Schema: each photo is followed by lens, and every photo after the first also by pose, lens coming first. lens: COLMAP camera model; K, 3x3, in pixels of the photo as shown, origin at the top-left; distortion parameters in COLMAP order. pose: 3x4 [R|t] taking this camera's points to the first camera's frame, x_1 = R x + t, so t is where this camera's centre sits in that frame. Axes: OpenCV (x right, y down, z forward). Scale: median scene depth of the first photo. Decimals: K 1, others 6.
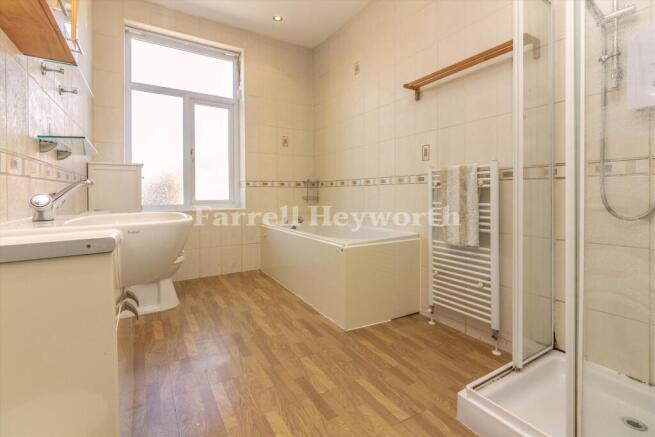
lens RADIAL K [[310.7, 0, 337.4], [0, 310.7, 188.3], [0, 0, 1]] dist [-0.000459, 0.000135]
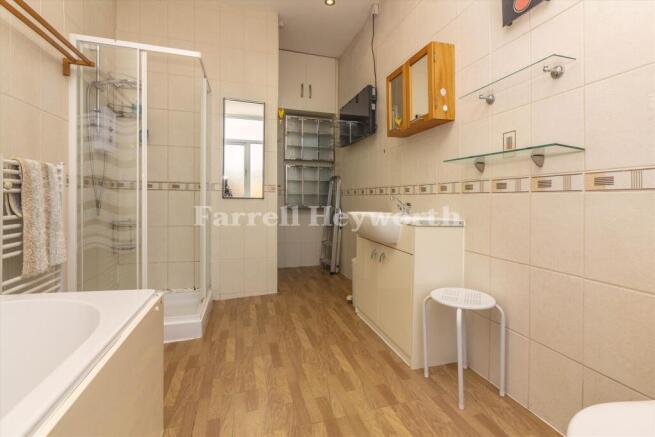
lens RADIAL K [[310.7, 0, 334.1], [0, 310.7, 198.8], [0, 0, 1]] dist [-0.000459, 0.000135]
pose [[-0.962746, -0.007068, 0.270315, -0.604418], [-0.008249, 0.999961, -0.003232, 0.012410], [-0.270281, -0.005341, -0.962767, 1.997703]]
